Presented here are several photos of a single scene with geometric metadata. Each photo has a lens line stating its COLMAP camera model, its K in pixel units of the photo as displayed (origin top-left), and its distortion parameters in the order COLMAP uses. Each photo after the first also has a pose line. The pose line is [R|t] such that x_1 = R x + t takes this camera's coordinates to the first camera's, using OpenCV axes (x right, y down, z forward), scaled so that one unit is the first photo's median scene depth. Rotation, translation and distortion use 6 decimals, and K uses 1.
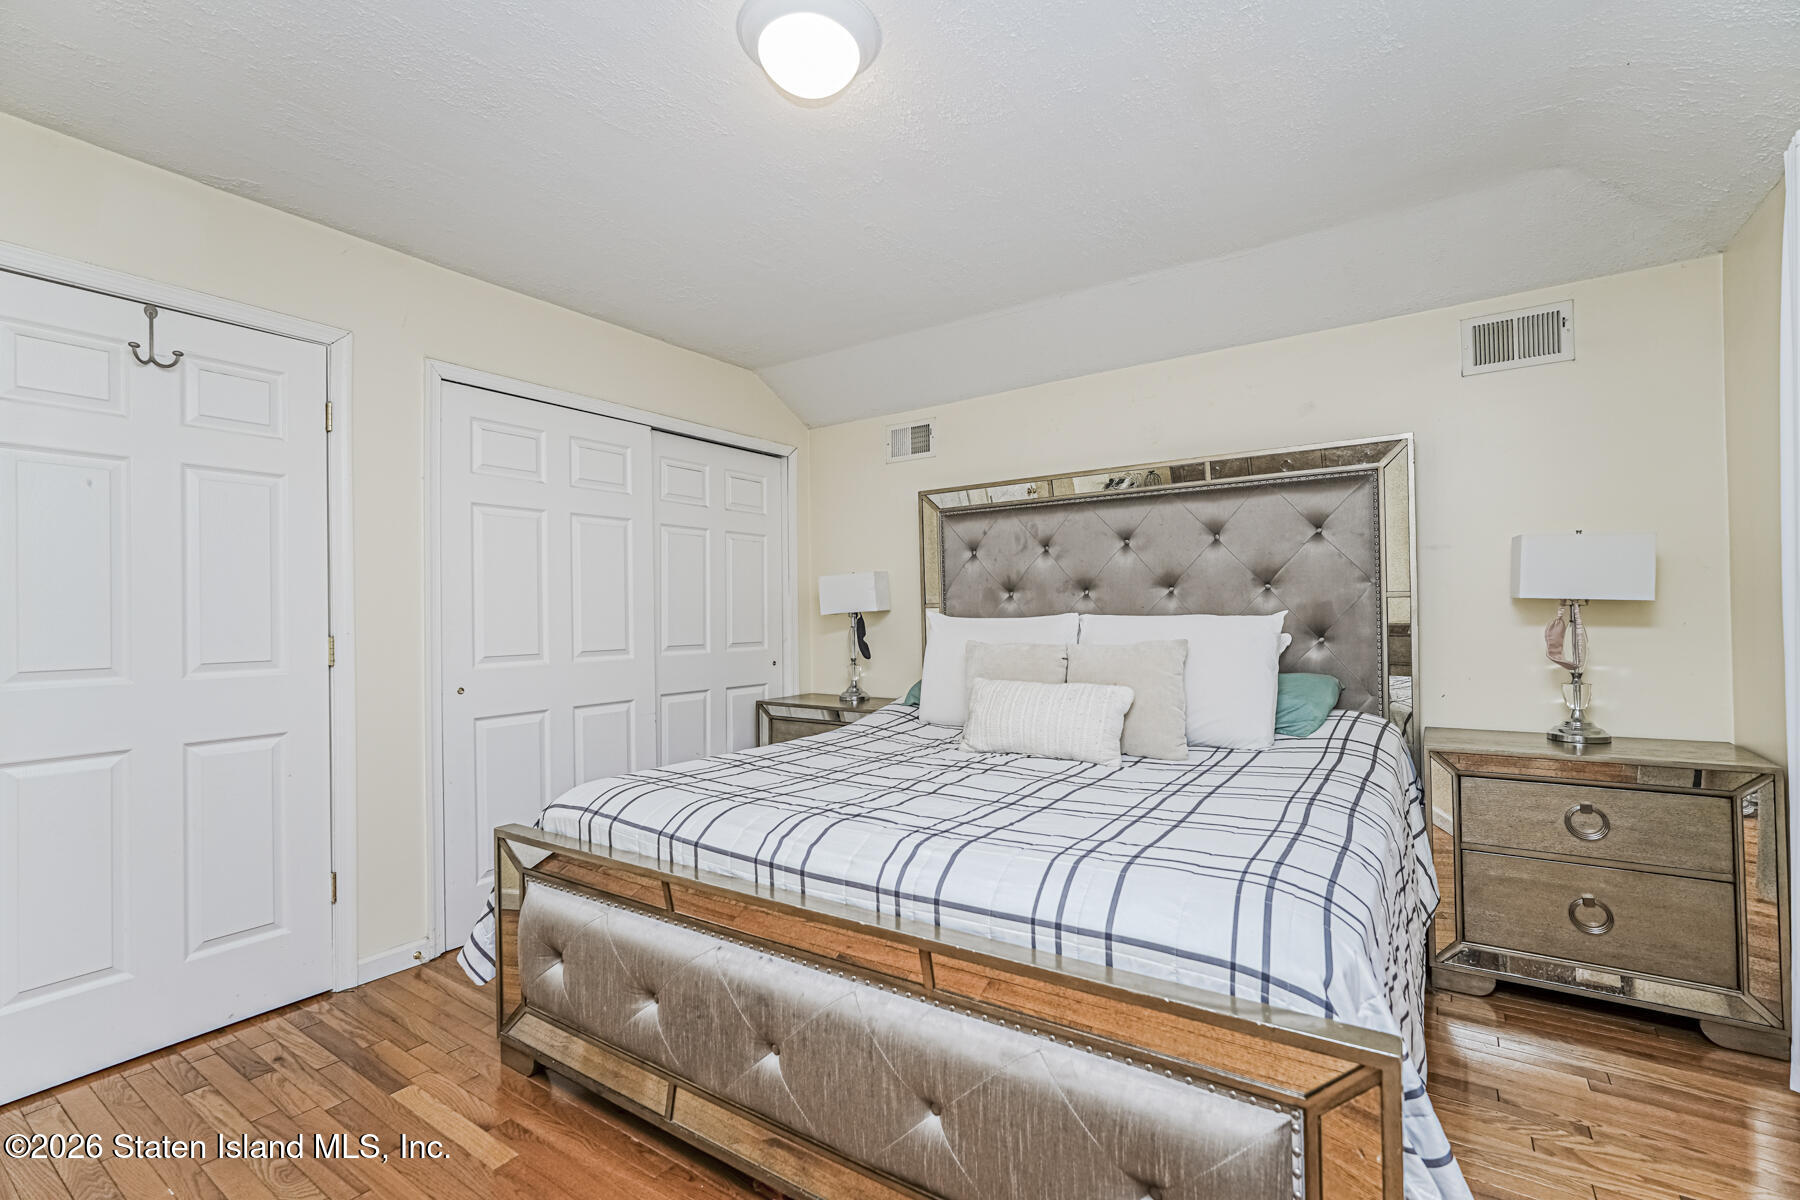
lens RADIAL K [[795.4, 0, 889.4], [0, 795.4, 600.8], [0, 0, 1]] dist [-0.002643, -0.000007]
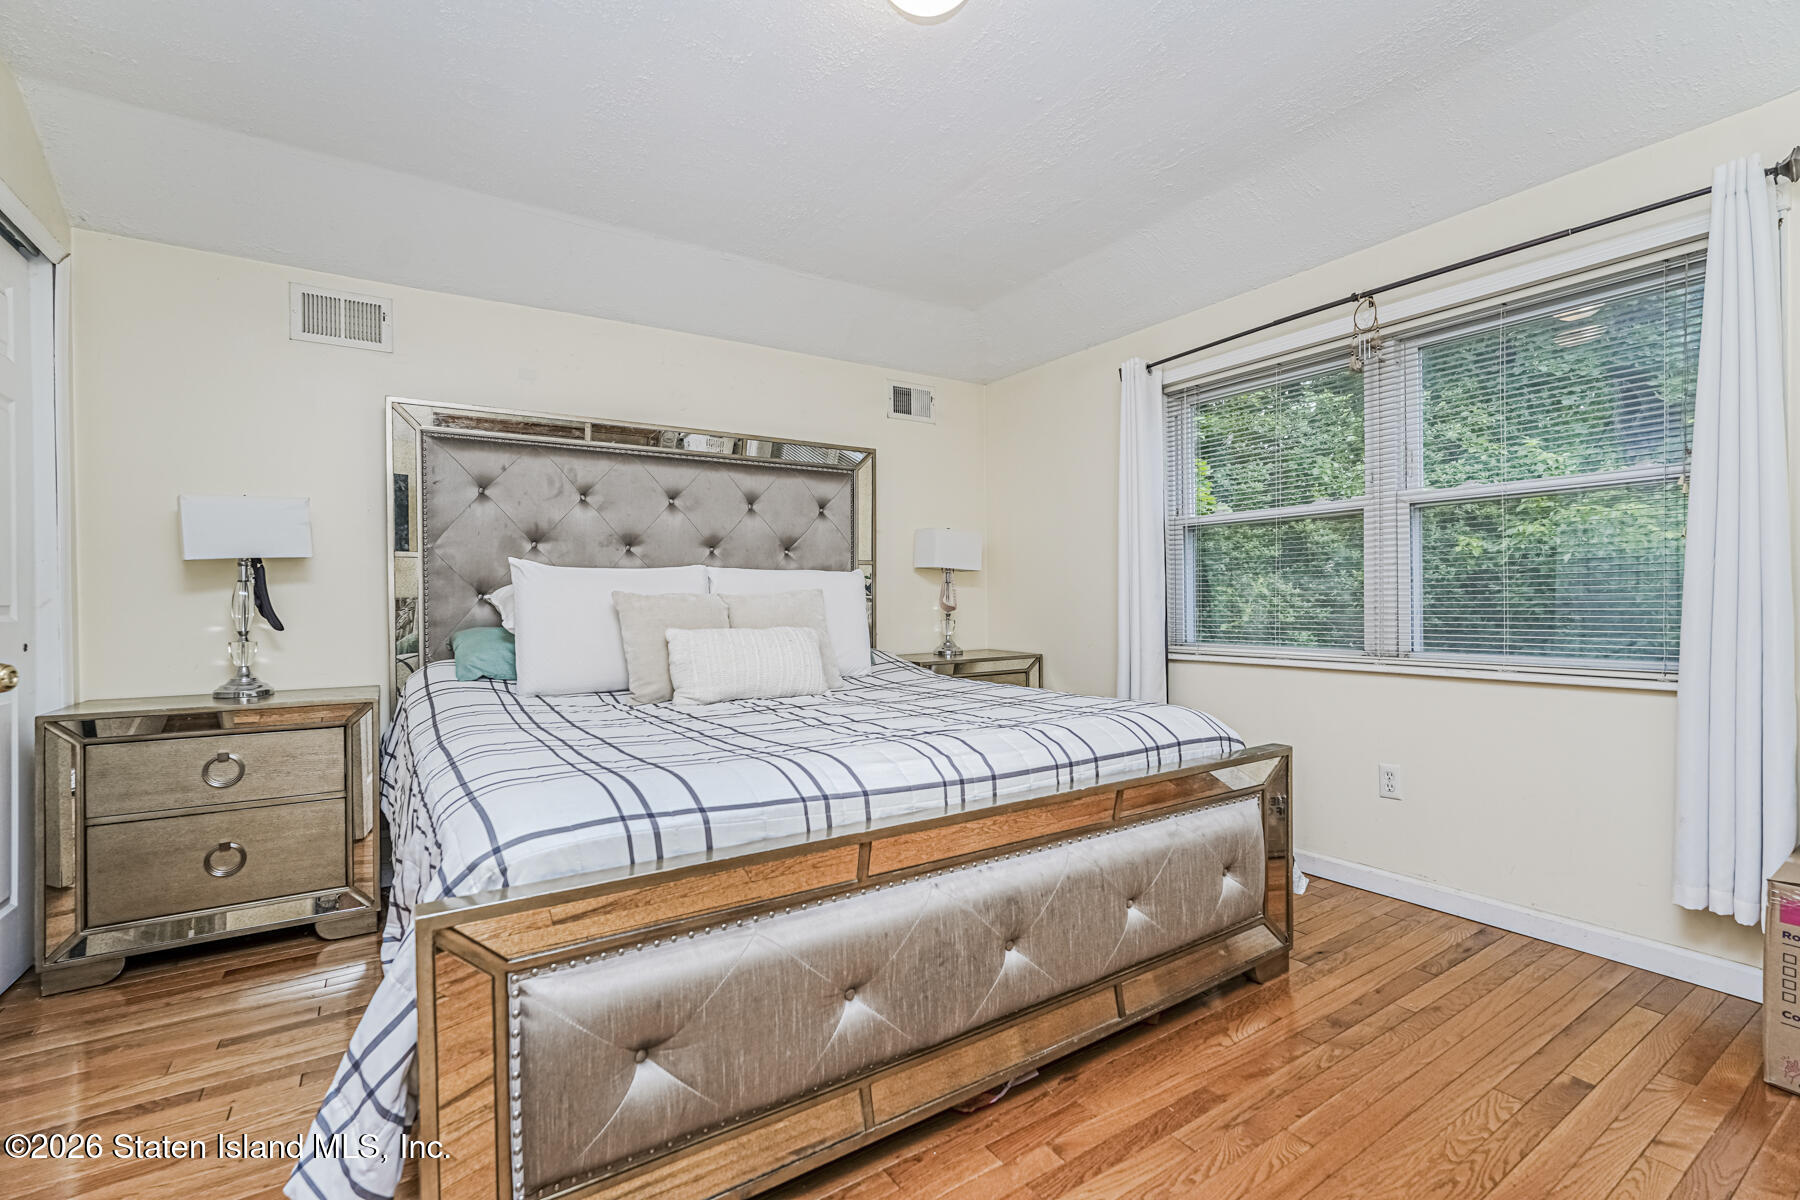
lens RADIAL K [[795.4, 0, 889.2], [0, 795.4, 606.9], [0, 0, 1]] dist [-0.002643, -0.000007]
pose [[0.378031, 0.003564, 0.925786, -0.594024], [-0.012111, 0.999926, 0.001096, 0.063108], [-0.925714, -0.011626, 0.378046, 0.387374]]
